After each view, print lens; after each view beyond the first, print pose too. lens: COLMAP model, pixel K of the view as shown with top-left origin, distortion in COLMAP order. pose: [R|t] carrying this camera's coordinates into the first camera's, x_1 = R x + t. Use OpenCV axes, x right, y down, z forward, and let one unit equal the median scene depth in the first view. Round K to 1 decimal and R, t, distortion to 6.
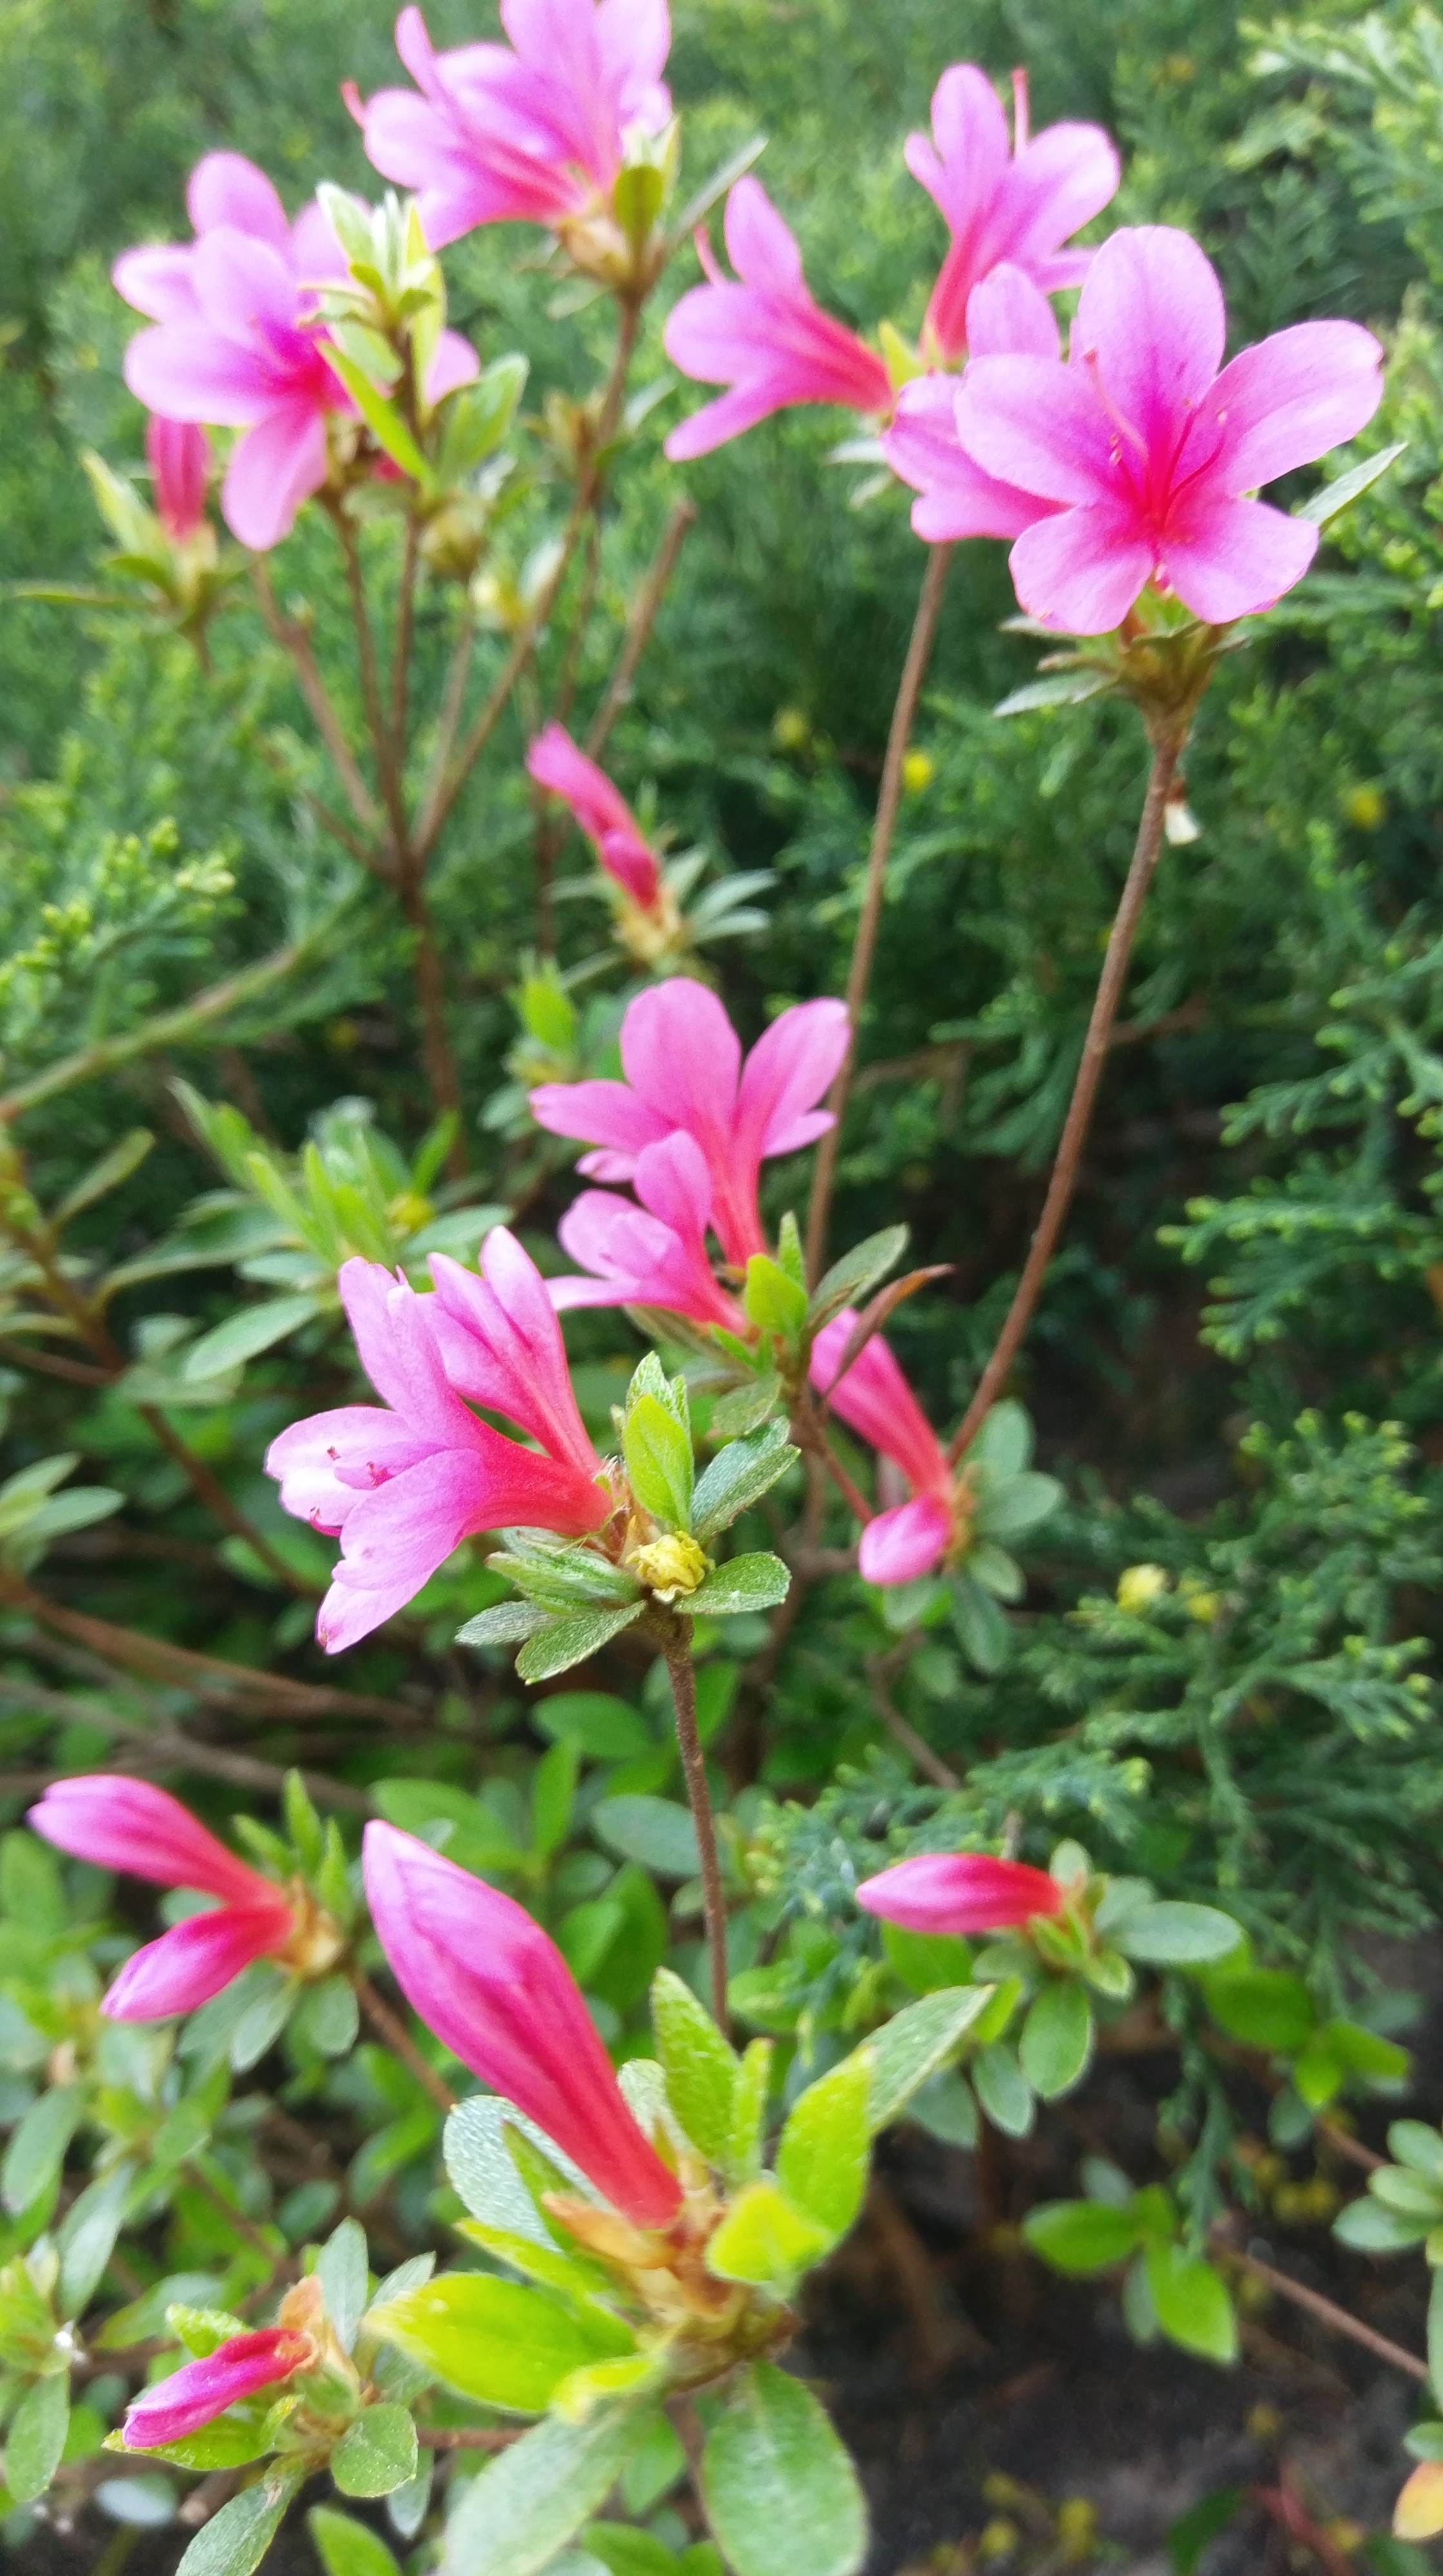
lens RADIAL K [[1928.9, 0, 721.5], [0, 1928.9, 1288.0], [0, 0, 1]] dist [-0.053952, -0.003902]
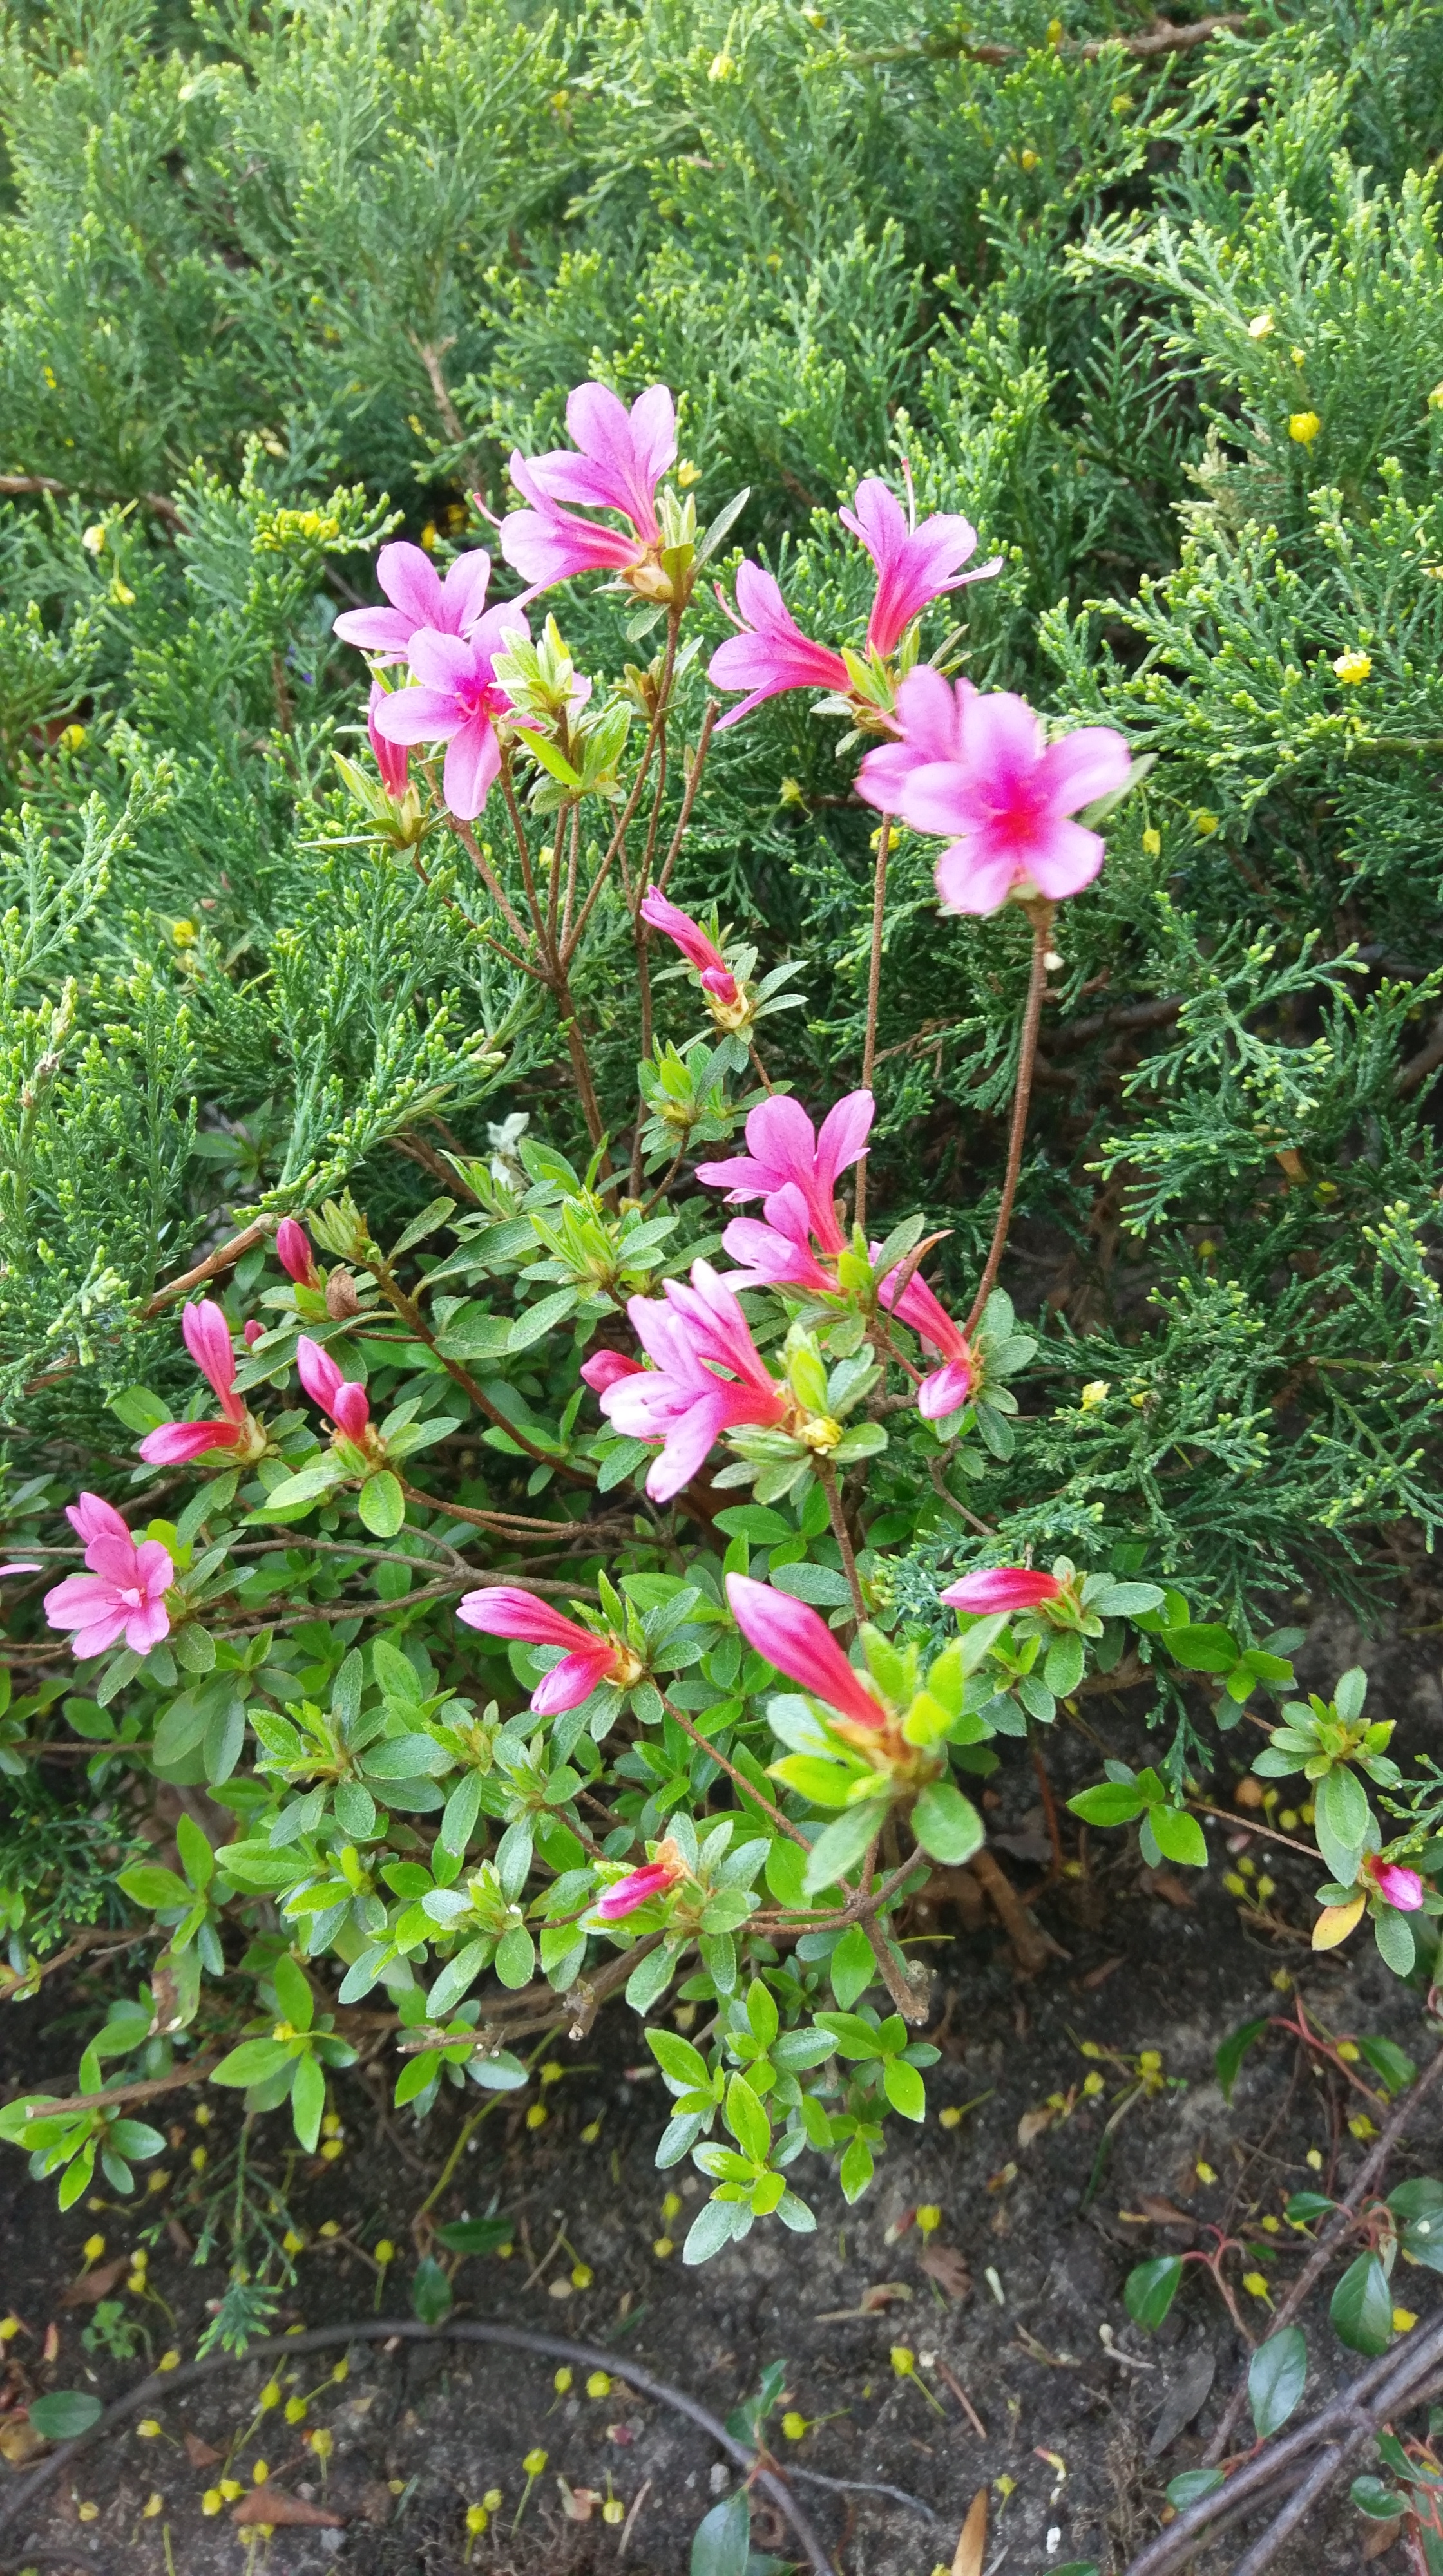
lens RADIAL K [[1928.9, 0, 721.5], [0, 1928.9, 1288.0], [0, 0, 1]] dist [-0.053952, -0.003902]
pose [[0.992232, -0.123889, -0.011312, -0.060030], [0.124393, 0.986775, 0.103933, -0.139636], [-0.001714, -0.104533, 0.994520, -0.589838]]
